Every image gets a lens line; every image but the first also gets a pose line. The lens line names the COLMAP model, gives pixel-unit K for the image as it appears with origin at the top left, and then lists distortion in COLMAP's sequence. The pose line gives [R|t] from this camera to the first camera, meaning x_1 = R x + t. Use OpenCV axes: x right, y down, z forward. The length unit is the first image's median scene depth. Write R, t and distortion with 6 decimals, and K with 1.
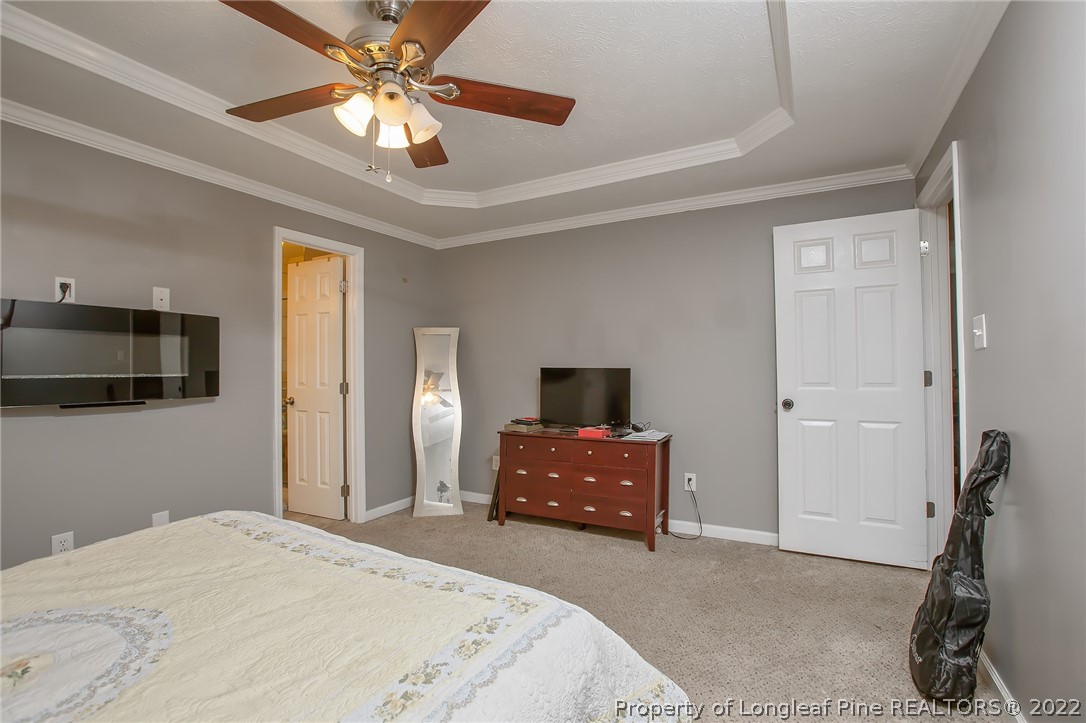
lens RADIAL K [[538.2, 0, 537.5], [0, 538.2, 361.5], [0, 0, 1]] dist [-0.053067, 0.027022]
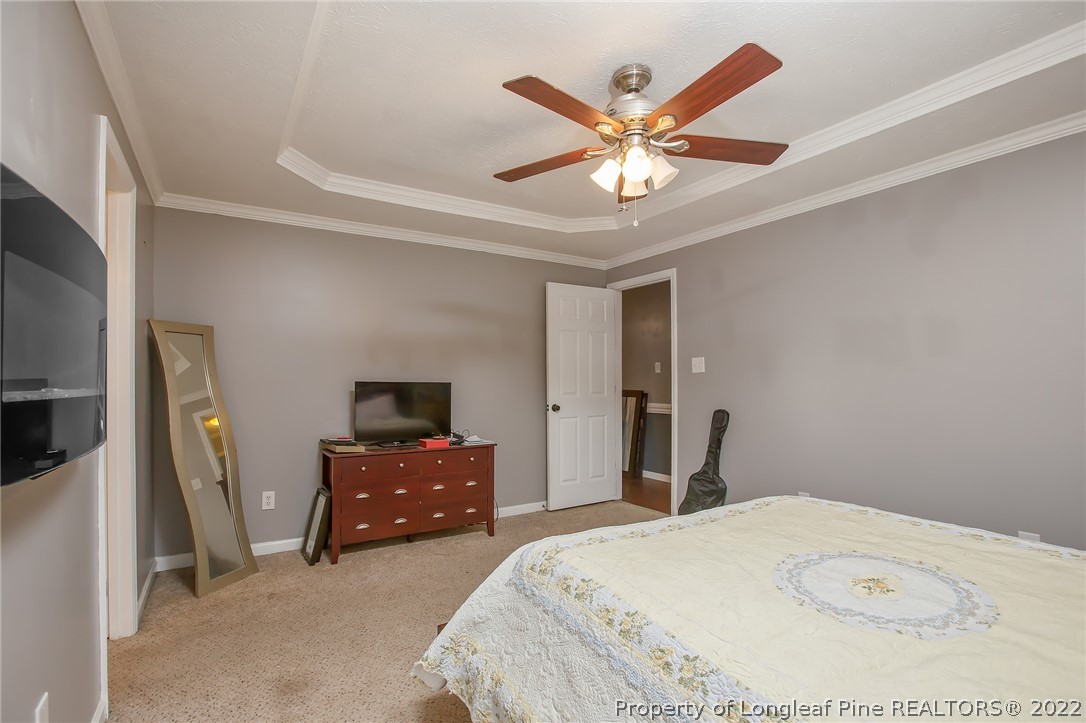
lens RADIAL K [[538.2, 0, 537.5], [0, 538.2, 361.5], [0, 0, 1]] dist [-0.053067, 0.027022]
pose [[0.423355, 0.042959, 0.904945, -0.780736], [-0.024389, 0.999054, -0.036017, 0.006300], [-0.905636, -0.006823, 0.424002, 0.375795]]
